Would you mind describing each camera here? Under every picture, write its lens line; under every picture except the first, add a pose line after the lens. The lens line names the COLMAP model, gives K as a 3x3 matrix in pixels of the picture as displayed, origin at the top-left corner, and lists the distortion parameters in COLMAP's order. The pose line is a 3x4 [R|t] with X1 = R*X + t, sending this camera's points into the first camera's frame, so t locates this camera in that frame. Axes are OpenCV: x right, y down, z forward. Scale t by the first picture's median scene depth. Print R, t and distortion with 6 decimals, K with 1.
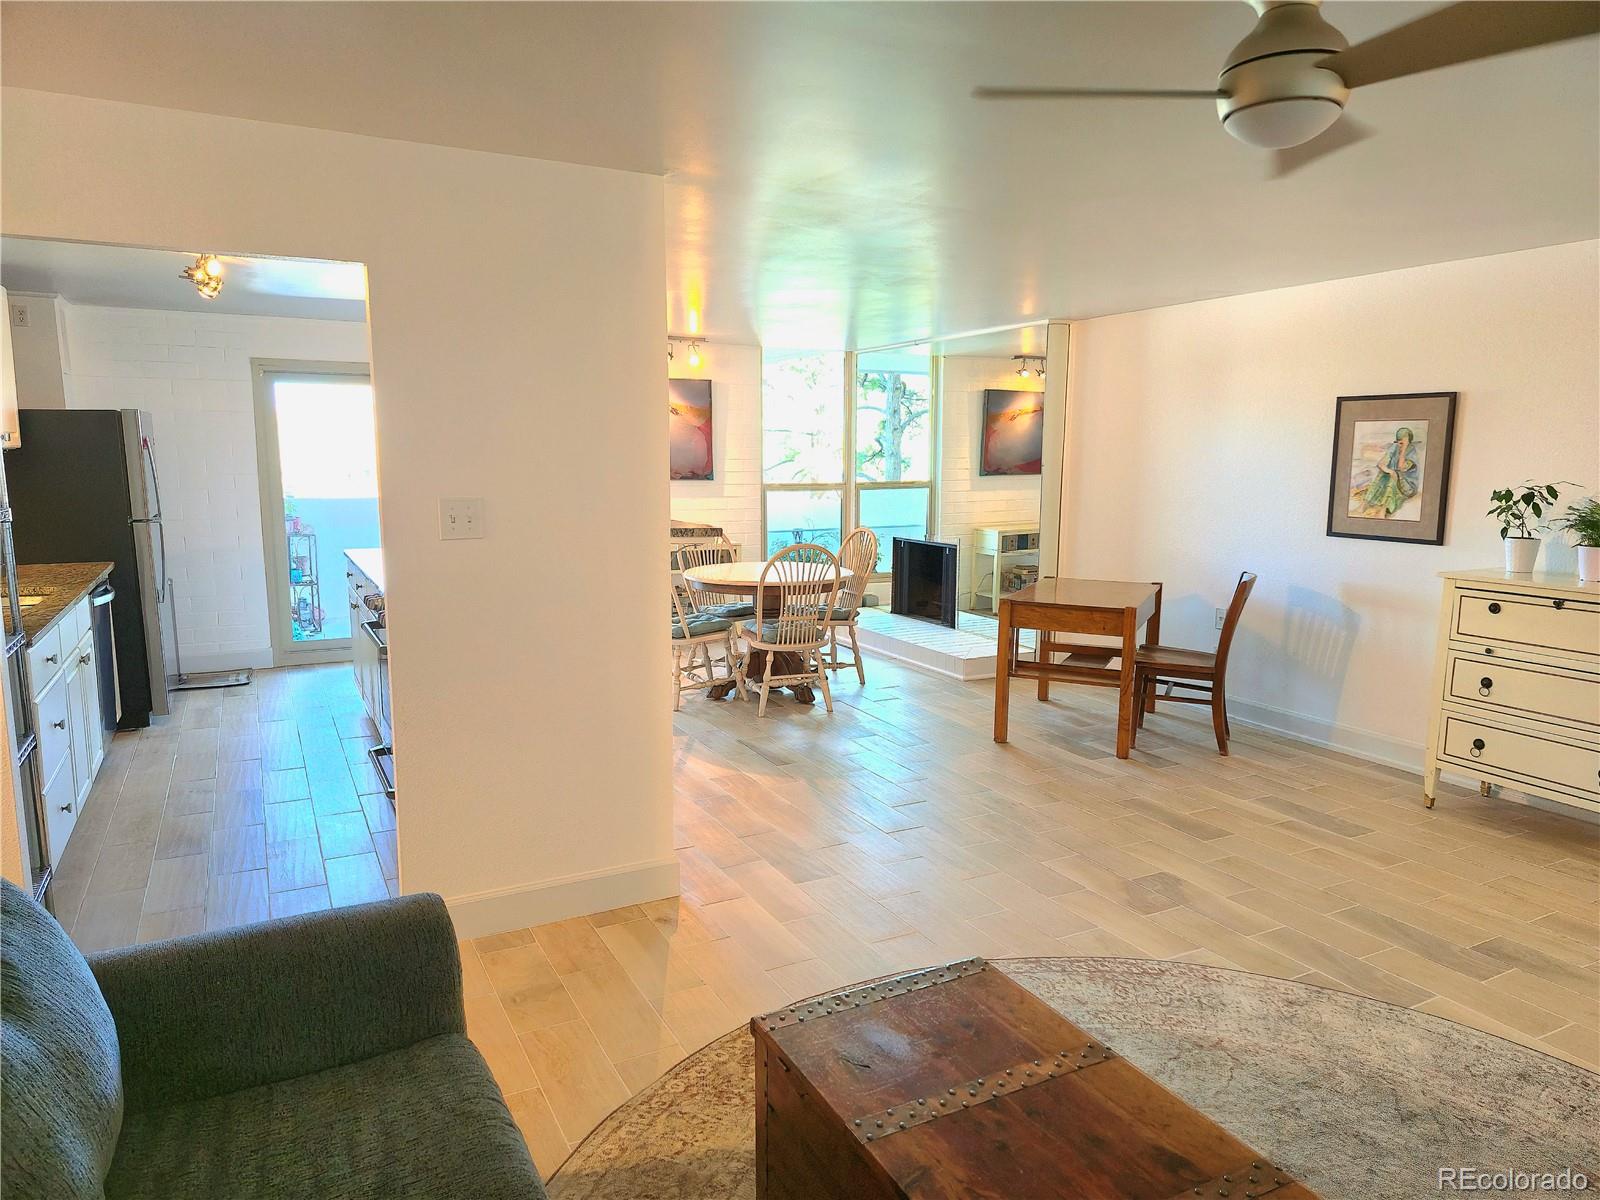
lens RADIAL K [[1048.1, 0, 810.3], [0, 1048.1, 598.4], [0, 0, 1]] dist [0.067789, -0.056913]
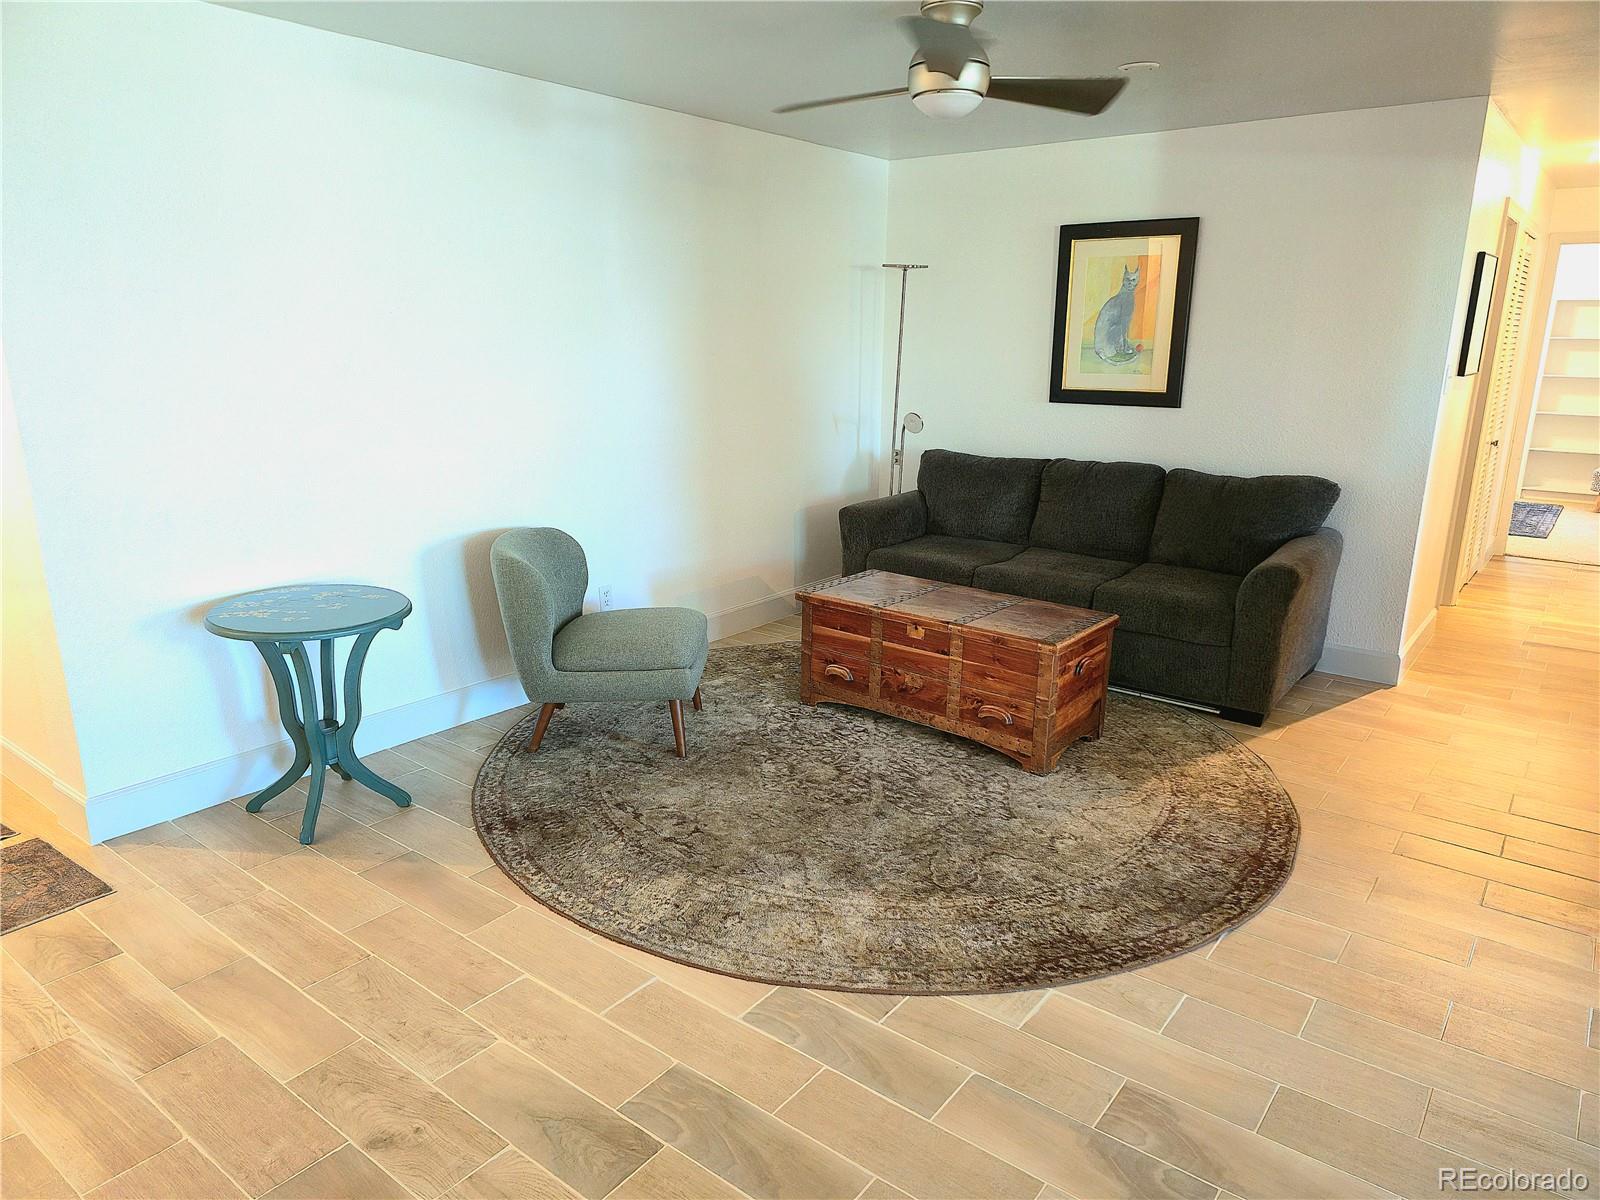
lens RADIAL K [[1048.1, 0, 810.3], [0, 1048.1, 598.4], [0, 0, 1]] dist [0.067789, -0.056913]
pose [[-0.909441, 0.092313, -0.405456, 0.477263], [-0.071292, 0.925998, 0.370737, -0.124368], [0.409675, 0.366069, -0.835559, 0.895893]]
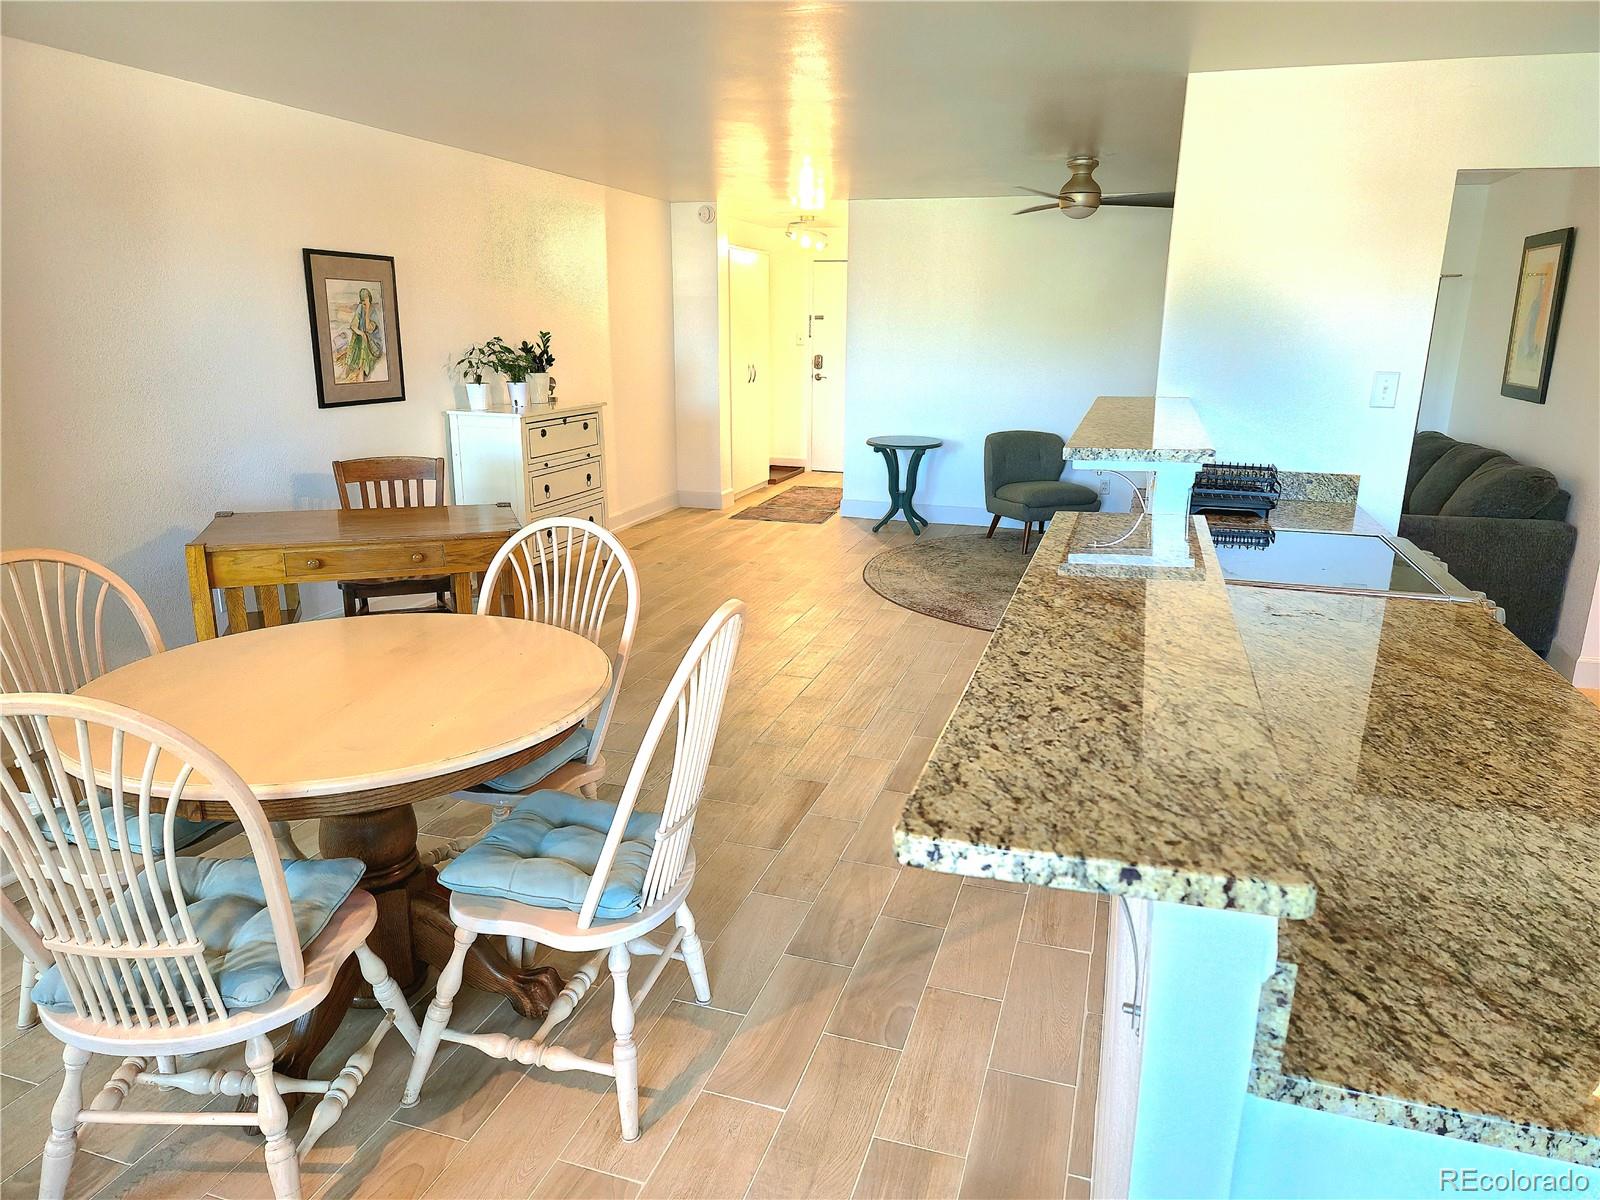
lens RADIAL K [[1069.4, 0, 815.1], [0, 1069.4, 605.5], [0, 0, 1]] dist [0.069341, -0.068616]
pose [[-0.704084, -0.201291, 0.680991, -0.478413], [0.082226, 0.929423, 0.359738, -0.205582], [-0.705340, 0.309281, -0.637840, 1.382159]]
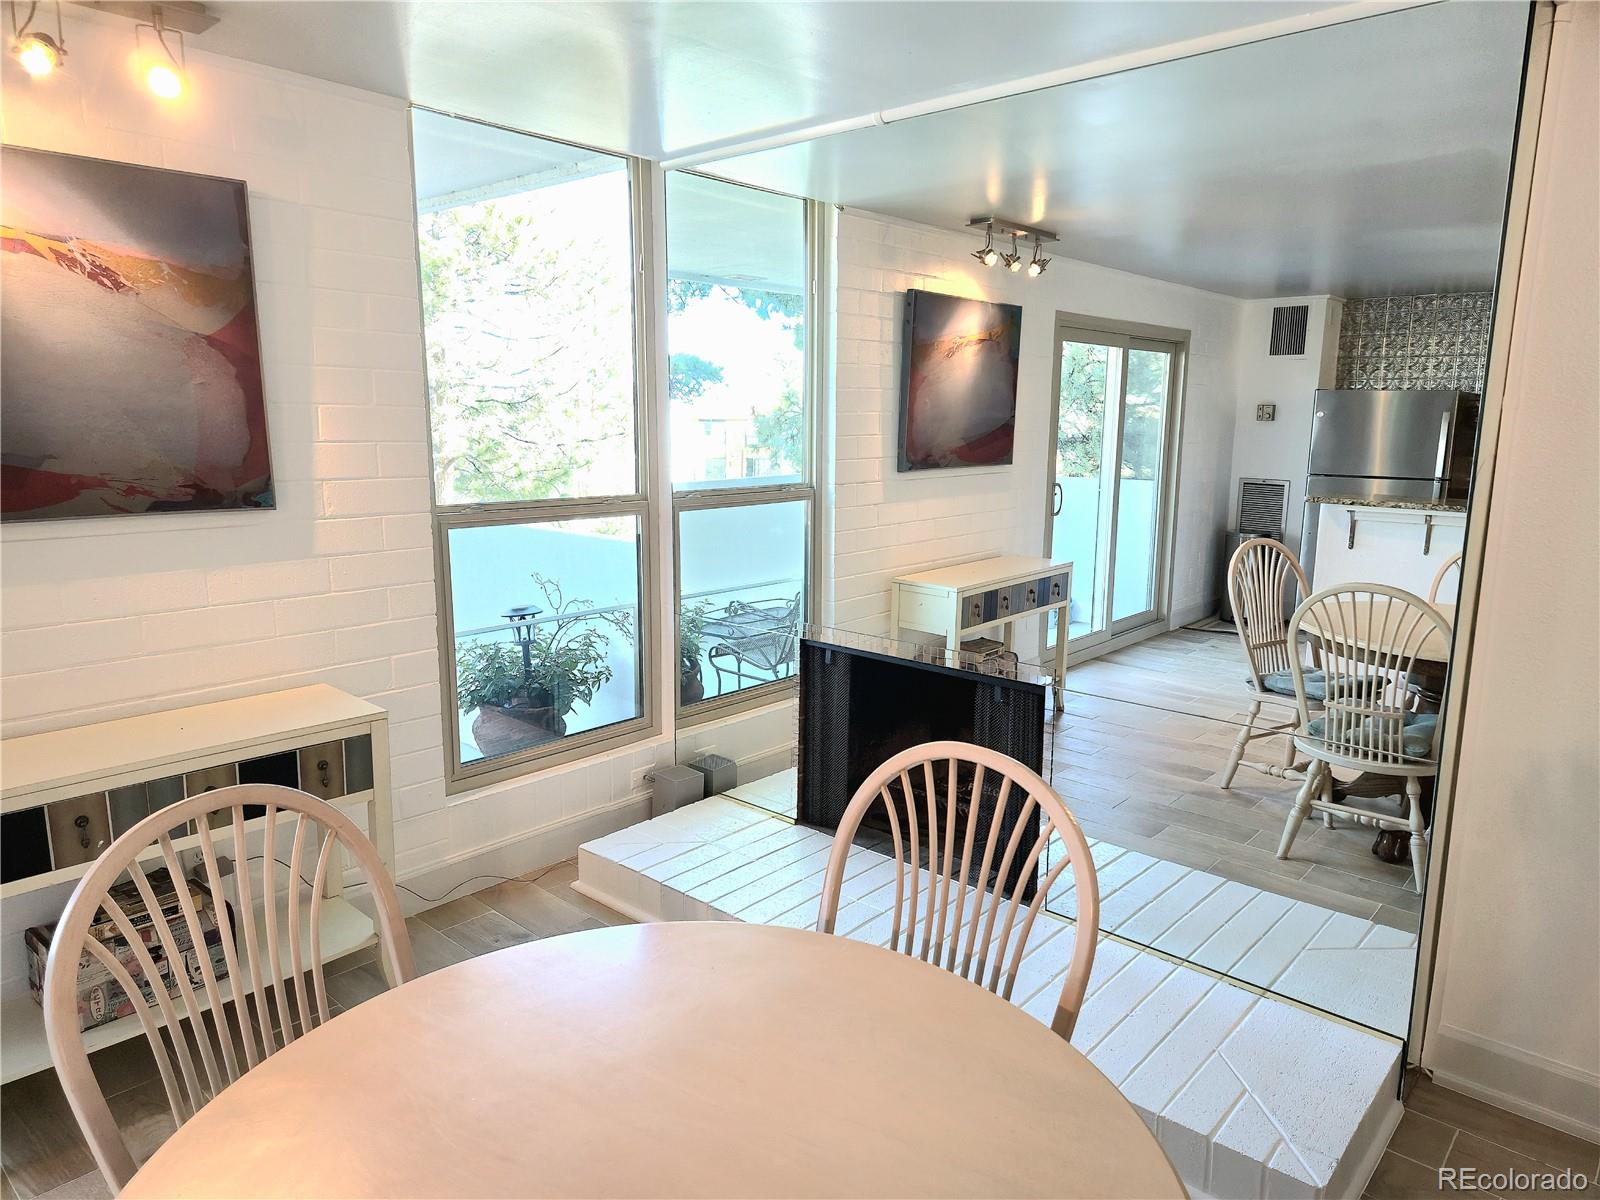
lens RADIAL K [[1048.1, 0, 810.3], [0, 1048.1, 598.4], [0, 0, 1]] dist [0.067789, -0.056913]
pose [[0.939596, -0.053240, 0.338120, -0.081483], [0.041507, 0.998262, 0.041841, -0.149469], [-0.339760, -0.025279, 0.940172, 1.039513]]
